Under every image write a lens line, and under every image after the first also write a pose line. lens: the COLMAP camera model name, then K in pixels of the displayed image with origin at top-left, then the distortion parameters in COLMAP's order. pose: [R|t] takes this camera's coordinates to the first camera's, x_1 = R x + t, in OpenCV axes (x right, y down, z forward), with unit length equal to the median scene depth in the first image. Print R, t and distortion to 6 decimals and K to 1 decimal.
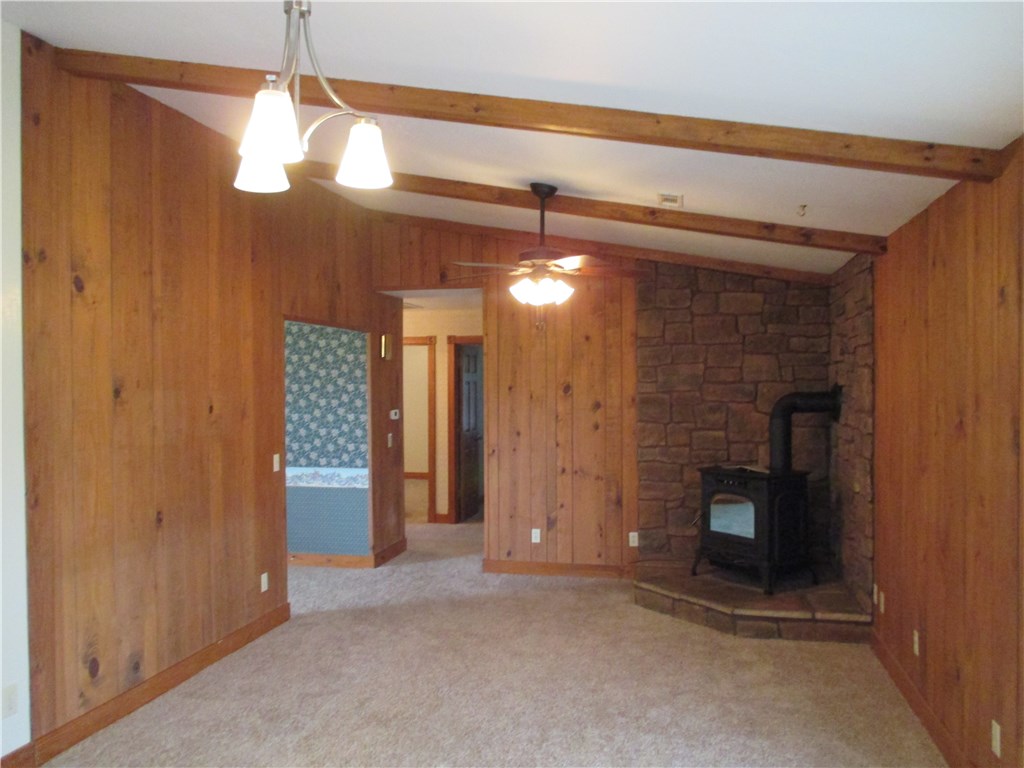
lens RADIAL K [[855.2, 0, 509.5], [0, 855.2, 386.7], [0, 0, 1]] dist [-0.034154, 0.012542]
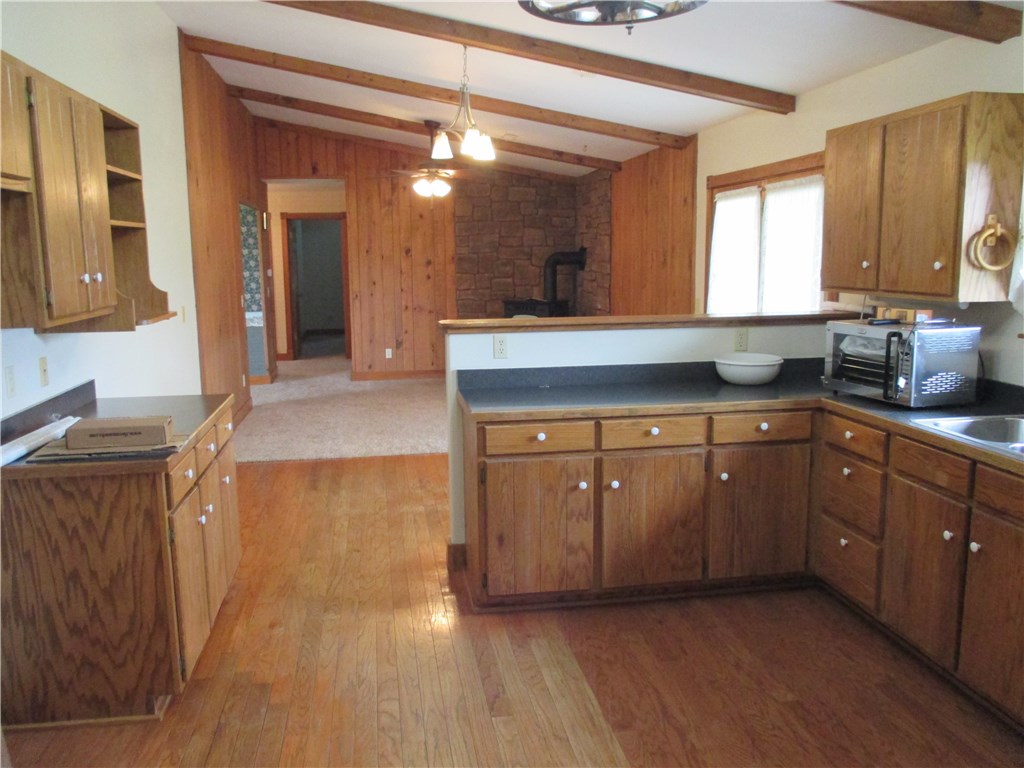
lens RADIAL K [[855.2, 0, 516.0], [0, 855.2, 386.9], [0, 0, 1]] dist [-0.034154, 0.012542]
pose [[0.929508, -0.060788, 0.363759, -0.317514], [0.008097, 0.989449, 0.144656, 0.022879], [-0.368714, -0.131514, 0.920192, -0.454882]]
